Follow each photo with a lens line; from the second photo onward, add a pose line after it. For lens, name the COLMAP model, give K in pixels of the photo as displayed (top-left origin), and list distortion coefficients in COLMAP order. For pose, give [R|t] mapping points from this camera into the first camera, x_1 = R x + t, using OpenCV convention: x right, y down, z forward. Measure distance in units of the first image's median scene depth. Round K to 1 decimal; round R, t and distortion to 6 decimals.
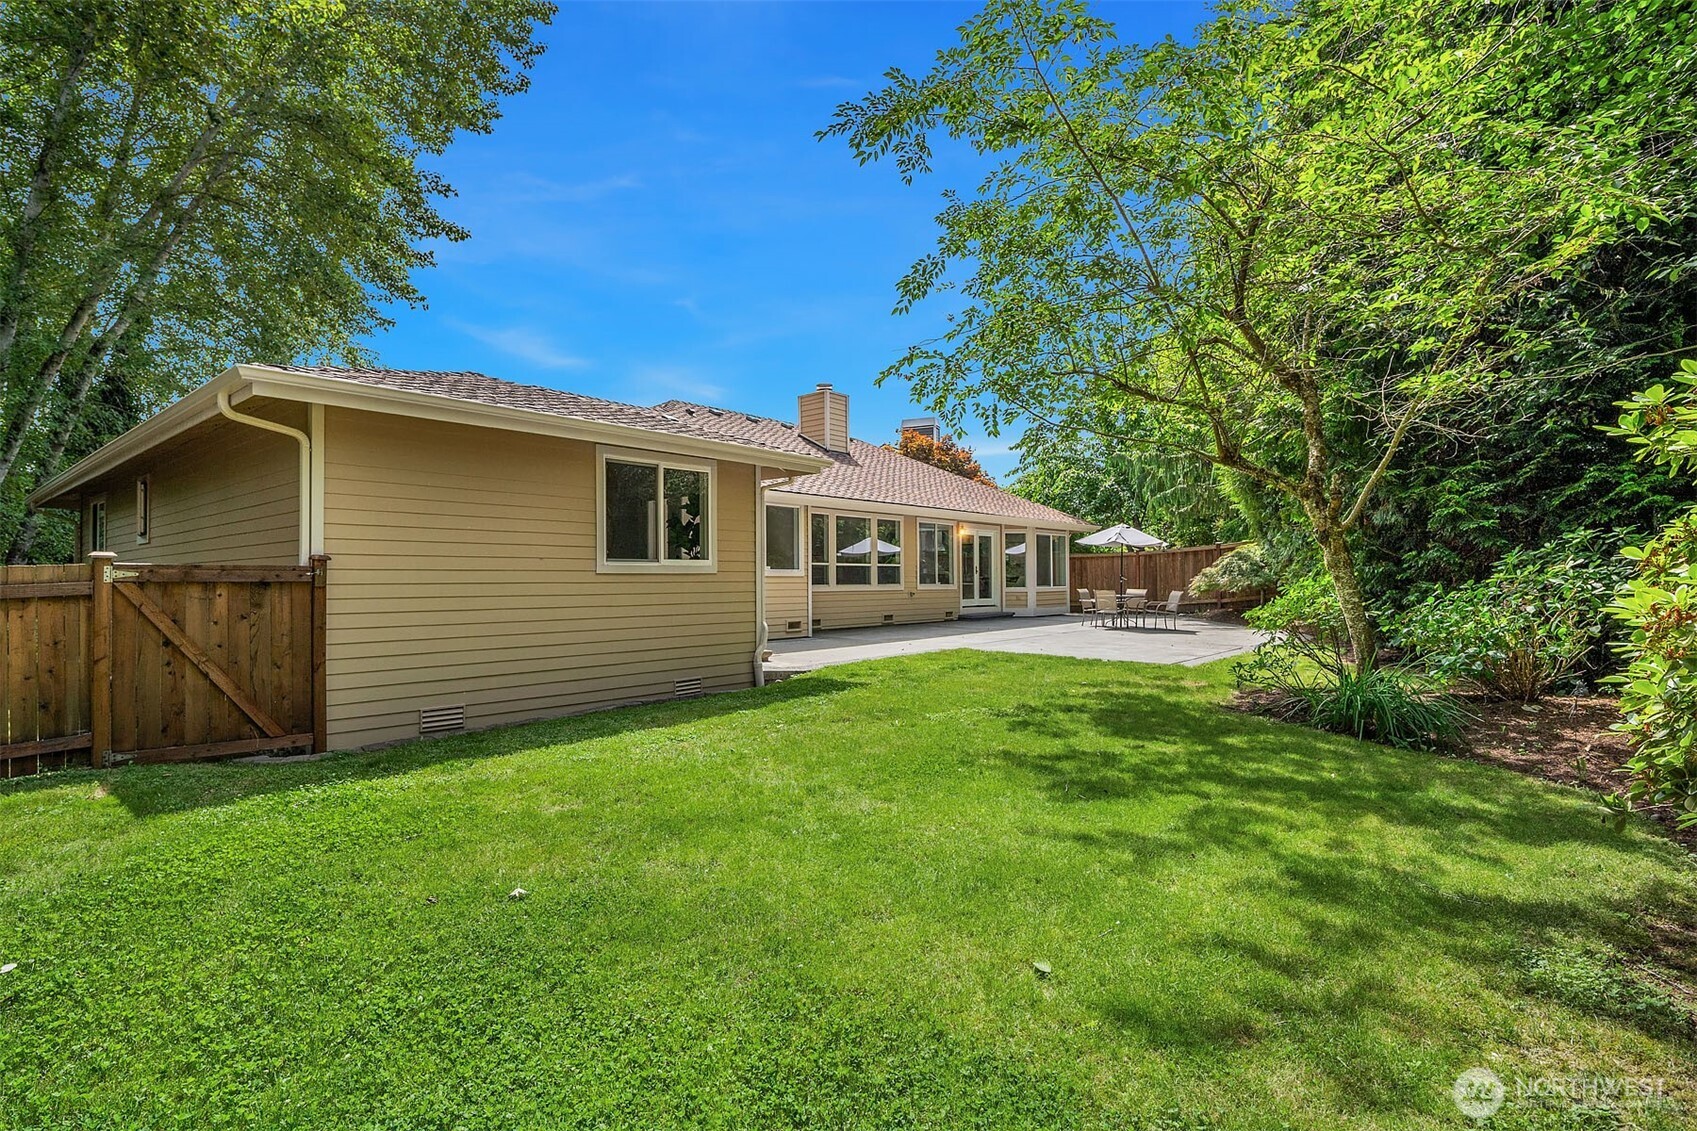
lens RADIAL K [[839.7, 0, 830.8], [0, 839.7, 572.0], [0, 0, 1]] dist [0.000460, -0.000291]
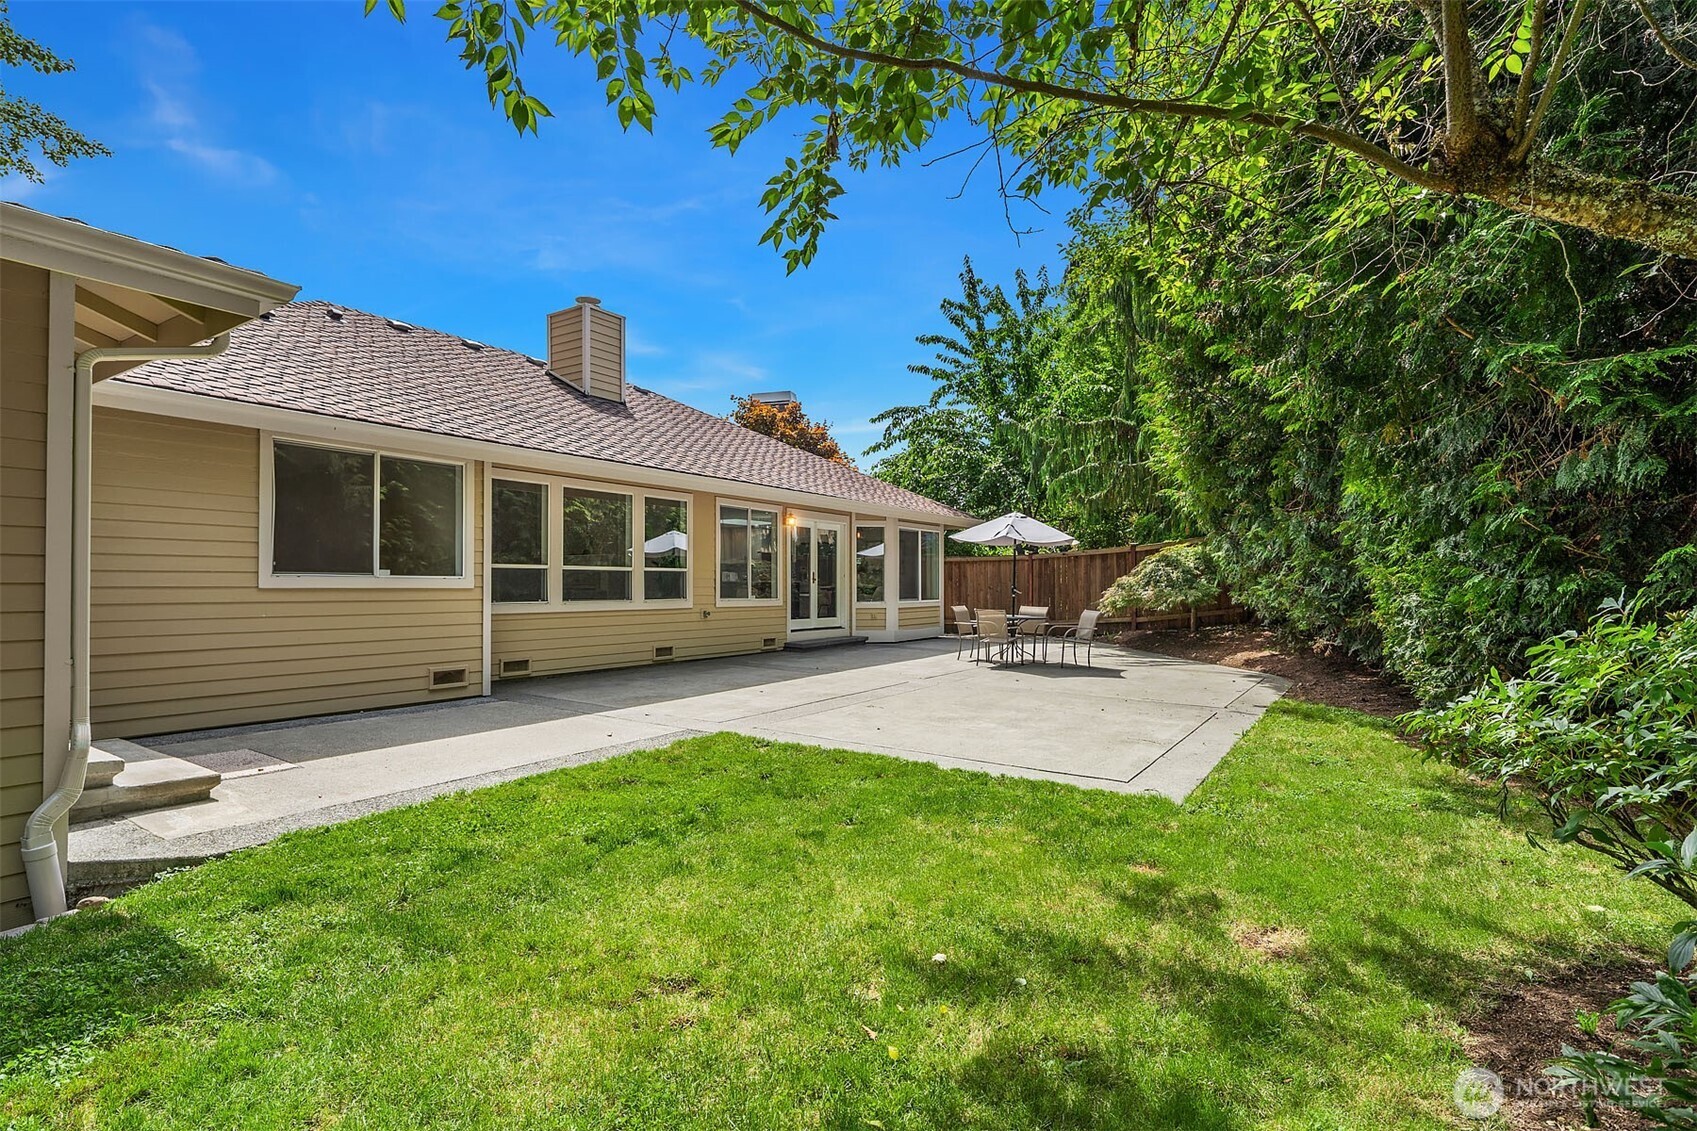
lens RADIAL K [[839.7, 0, 848.9], [0, 839.7, 565.2], [0, 0, 1]] dist [0.000460, -0.000291]
pose [[0.988562, 0.008757, 0.150558, 0.097853], [-0.006737, 0.999880, -0.013922, -0.003134], [-0.150662, 0.012748, 0.988503, 0.304856]]
